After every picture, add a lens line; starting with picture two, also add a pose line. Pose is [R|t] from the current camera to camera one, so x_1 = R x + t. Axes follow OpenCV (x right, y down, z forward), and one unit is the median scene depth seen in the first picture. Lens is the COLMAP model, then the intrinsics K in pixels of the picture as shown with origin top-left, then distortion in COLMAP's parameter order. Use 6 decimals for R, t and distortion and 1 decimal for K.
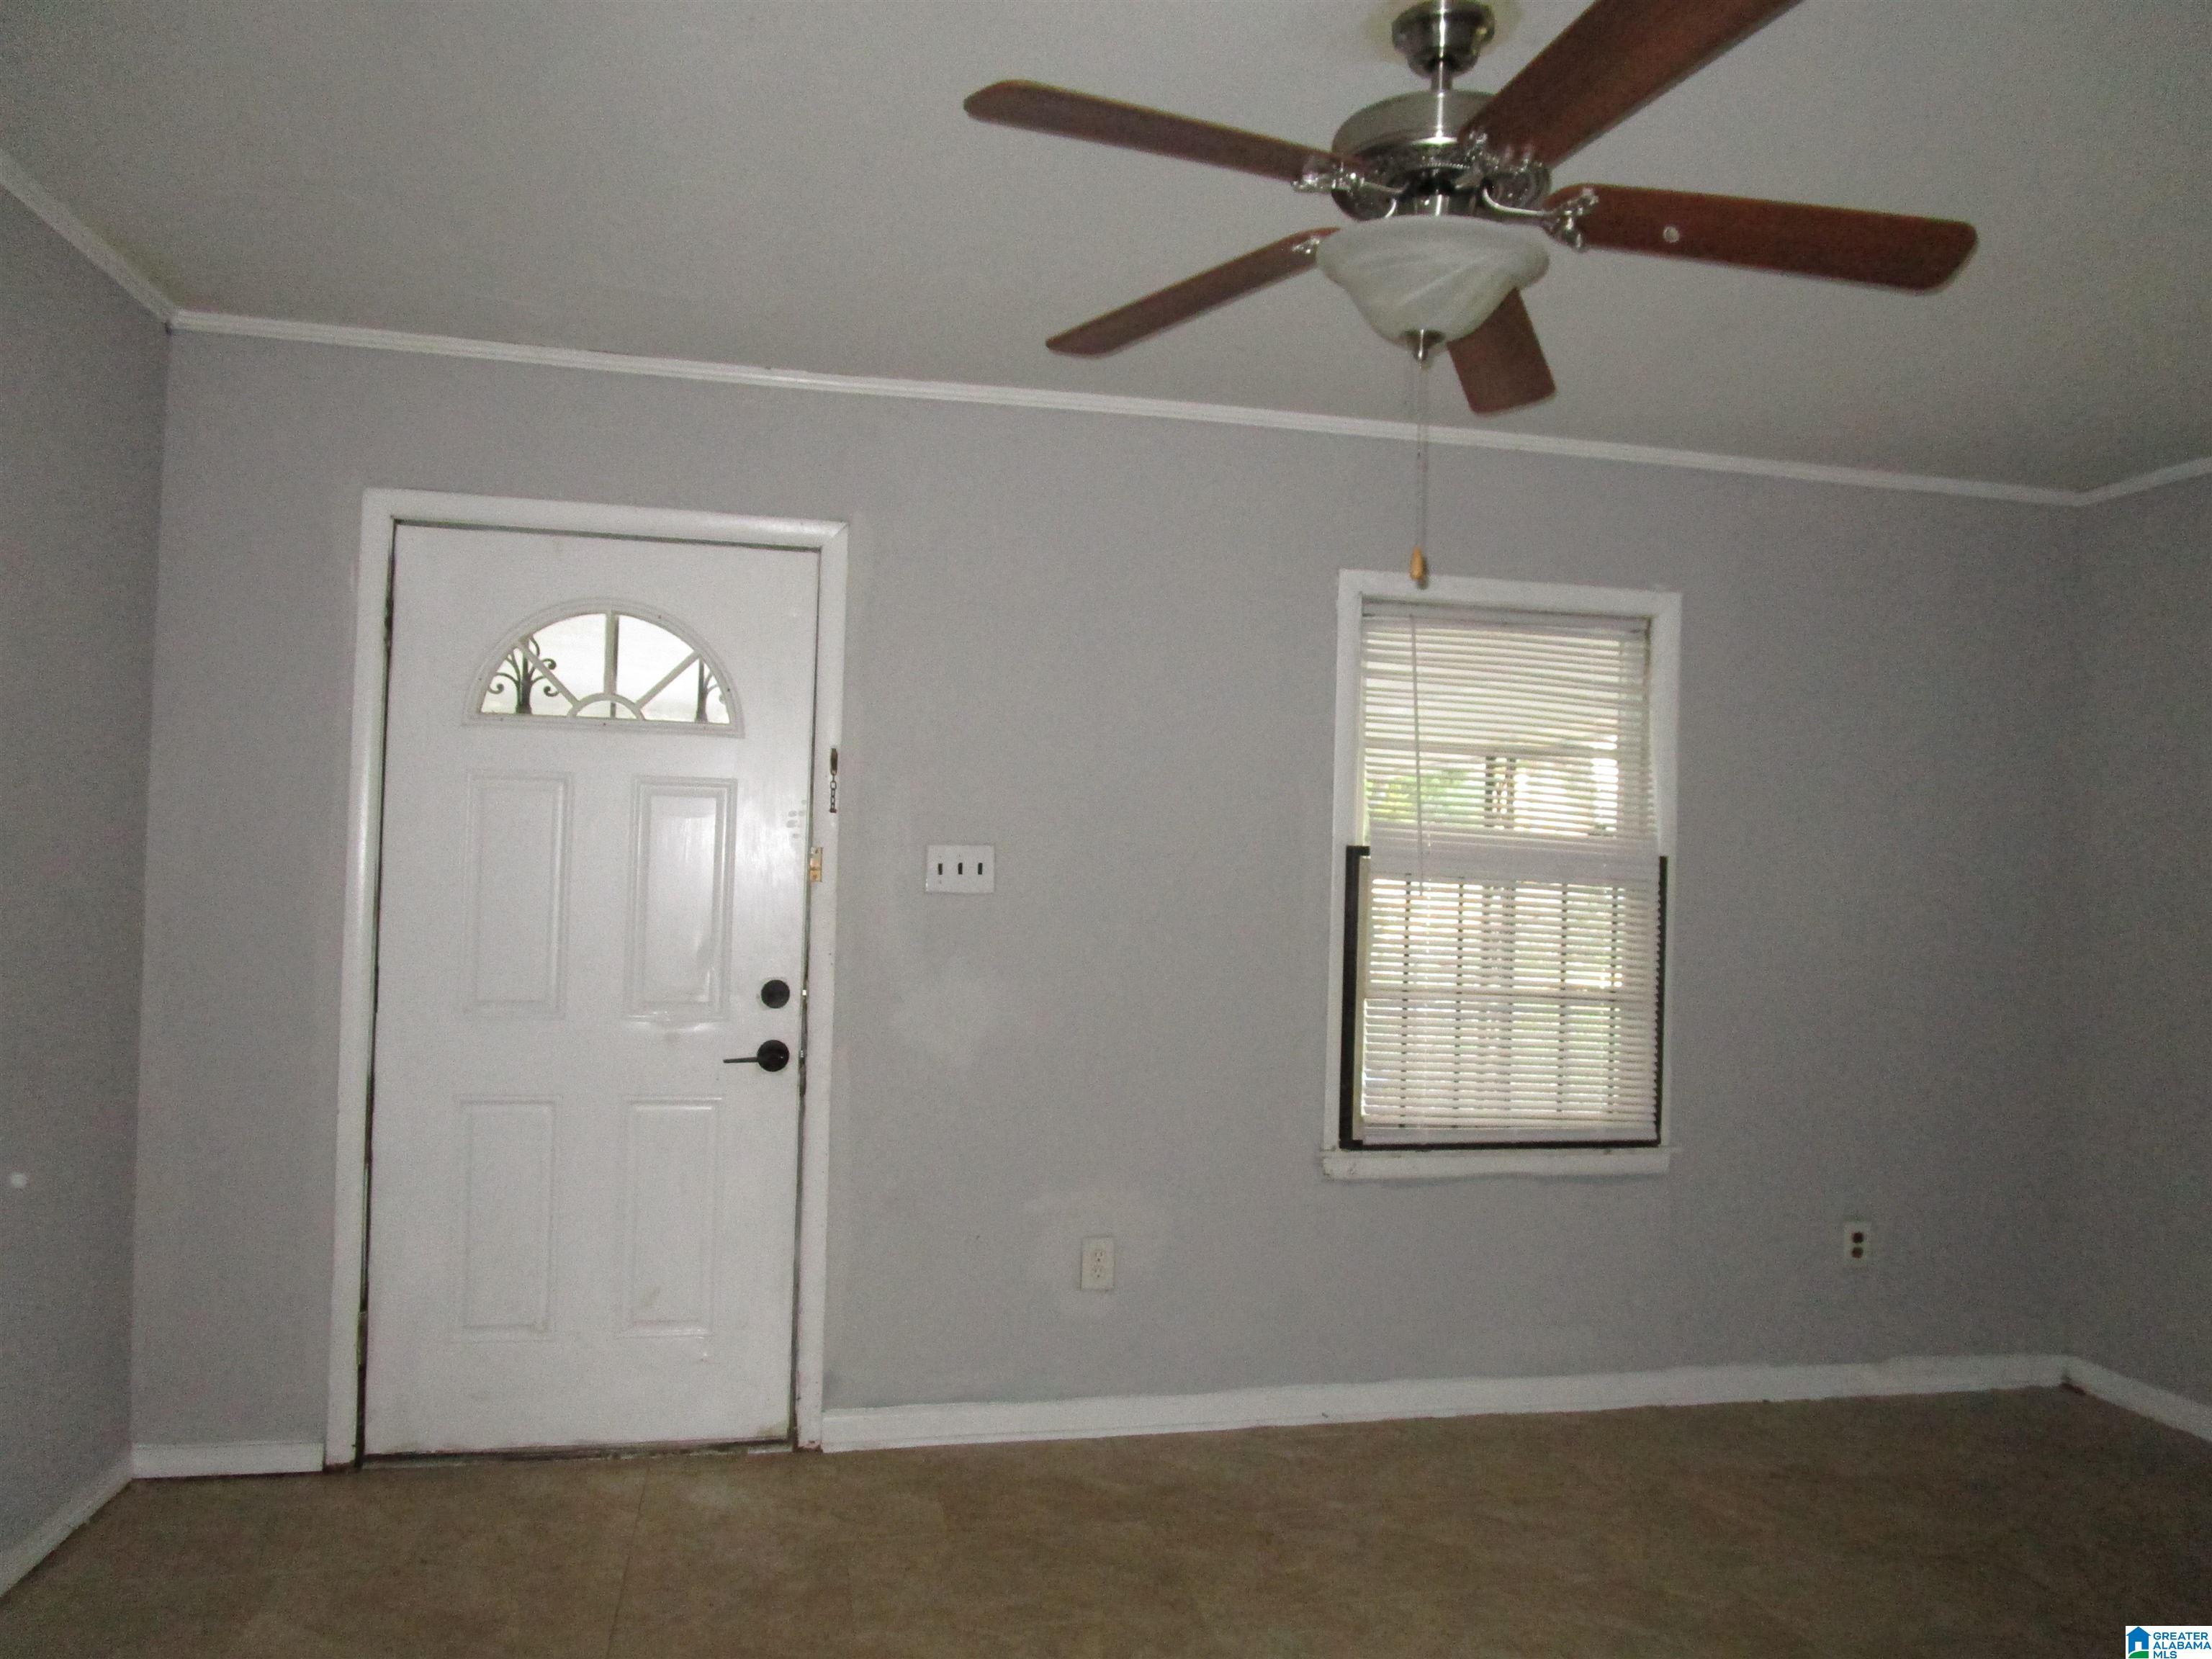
lens RADIAL K [[1589.6, 0, 1102.3], [0, 1589.6, 833.9], [0, 0, 1]] dist [-0.010952, -0.000384]
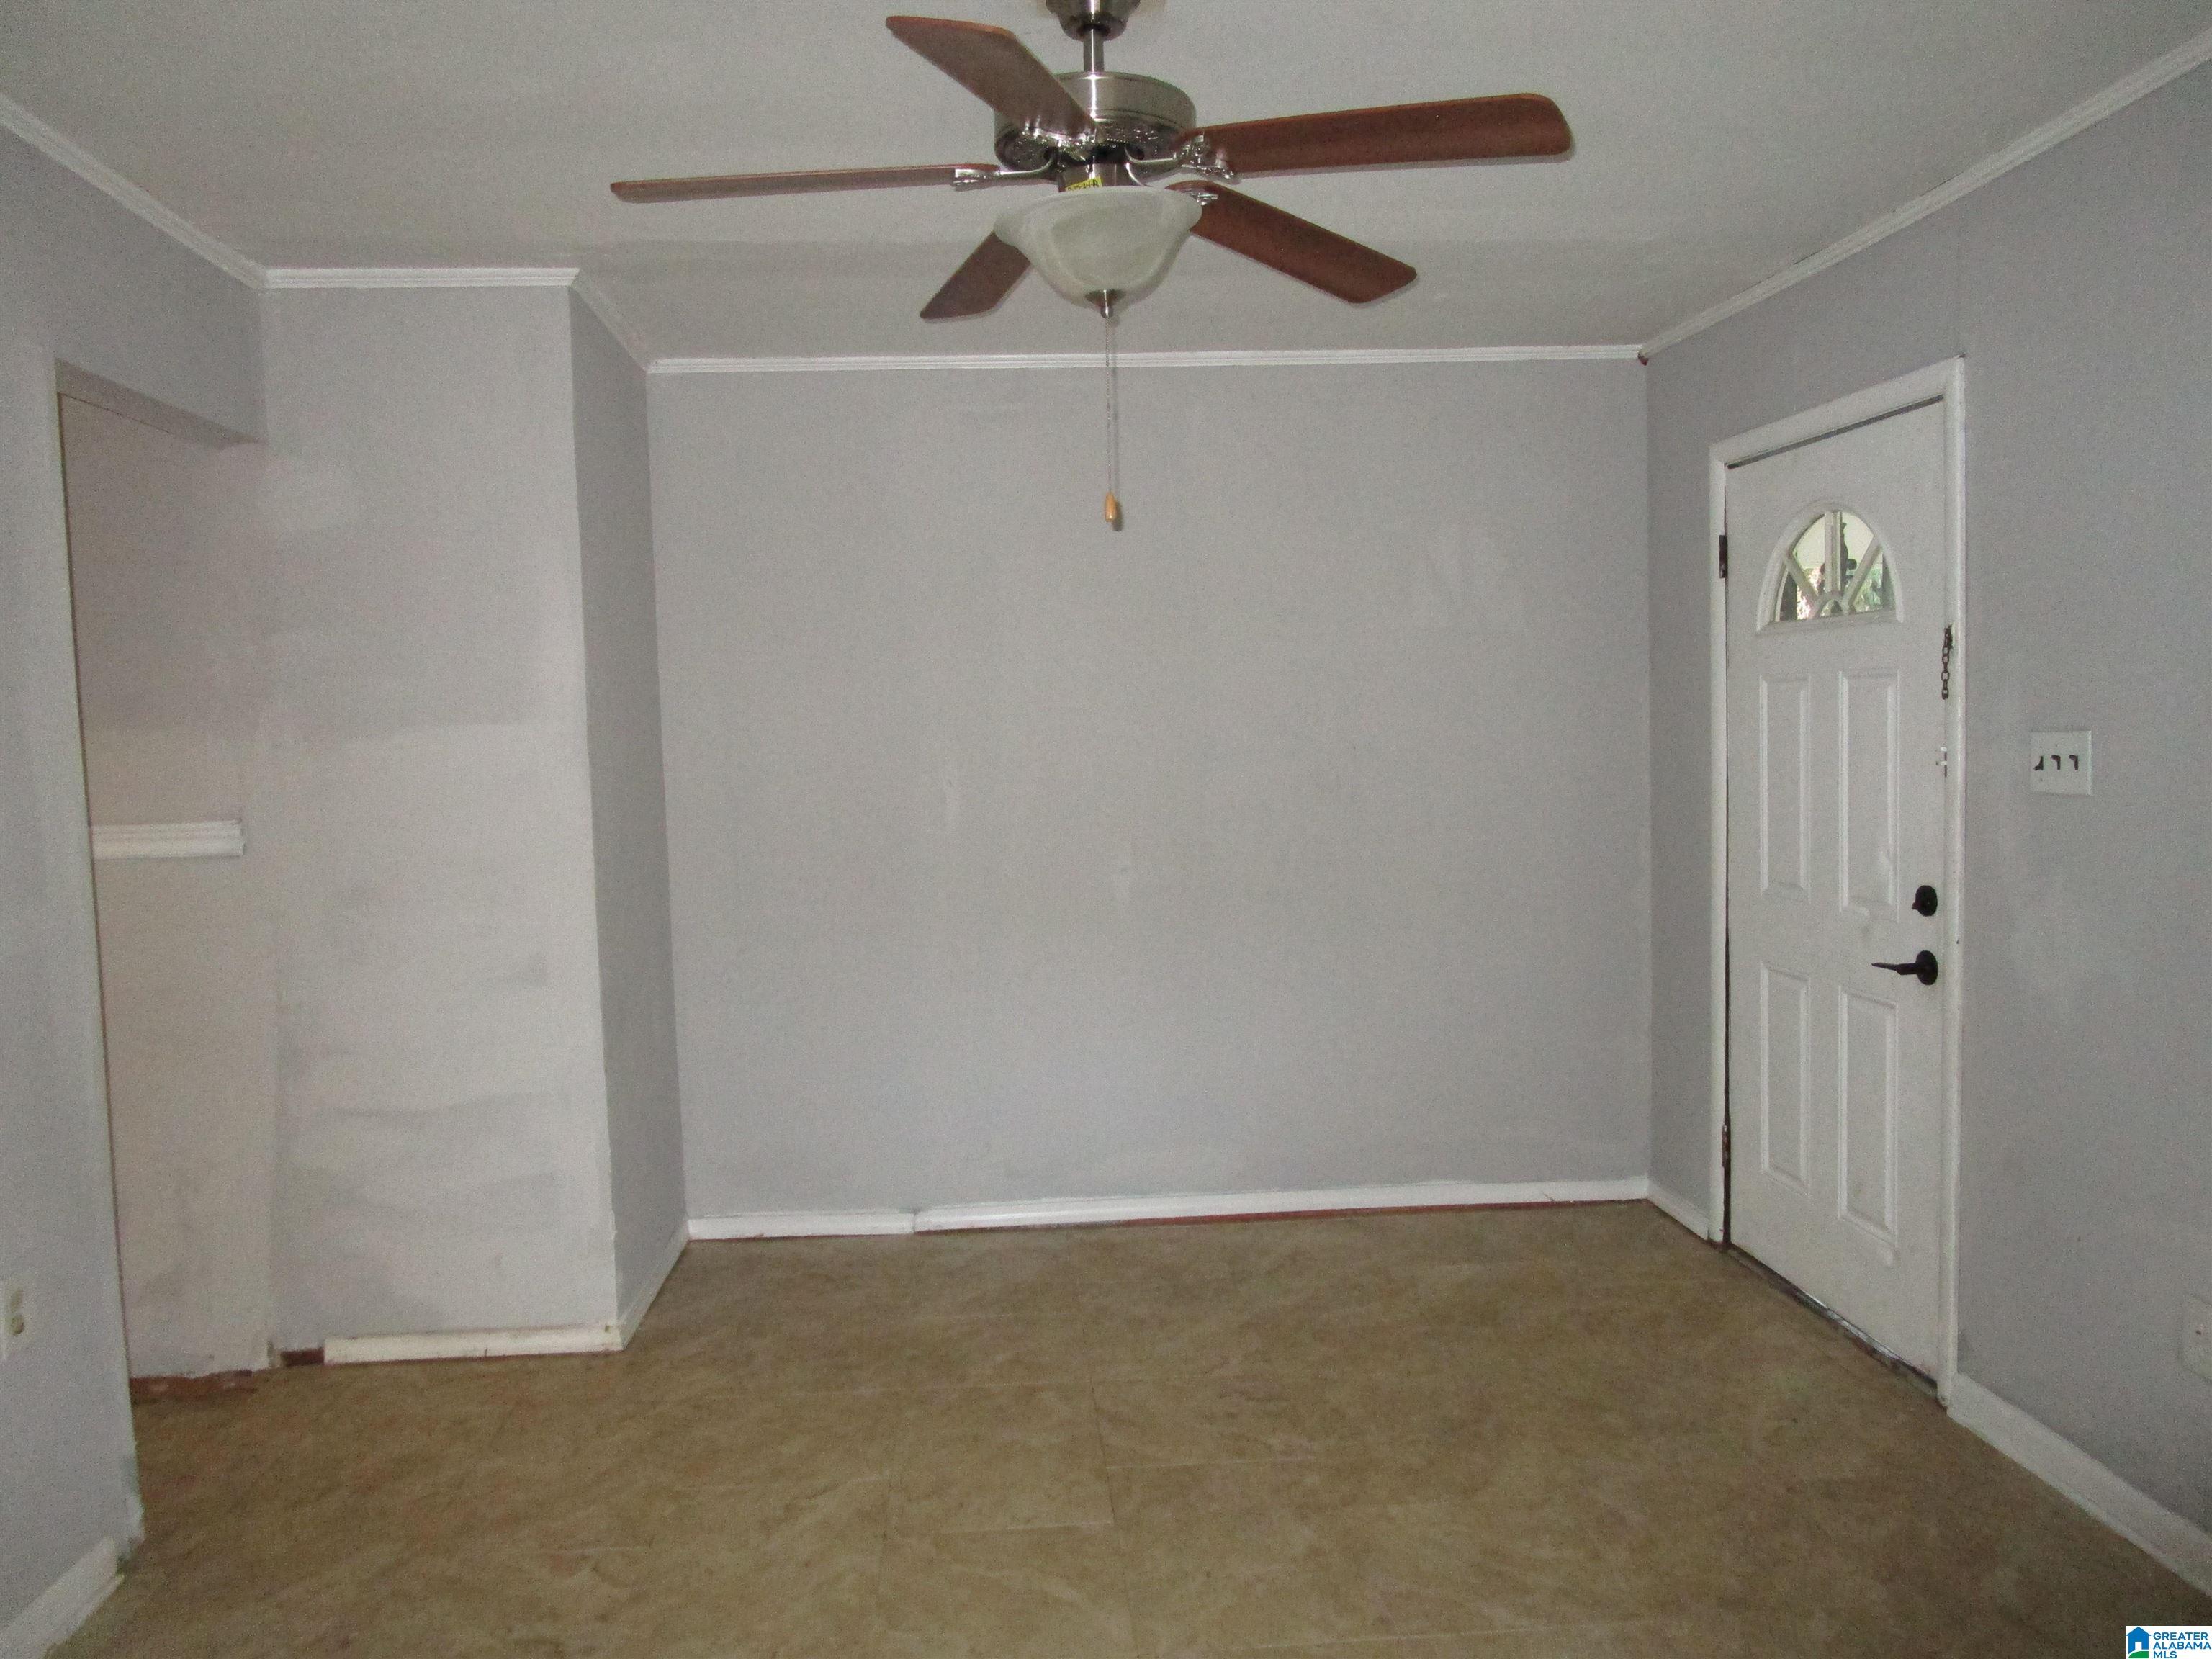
lens RADIAL K [[1589.6, 0, 1098.8], [0, 1589.6, 828.8], [0, 0, 1]] dist [-0.010952, -0.000384]
pose [[-0.133365, 0.043914, -0.990094, 0.755926], [0.045299, 0.998244, 0.038174, 0.003554], [0.990031, -0.039759, -0.135120, 0.655579]]
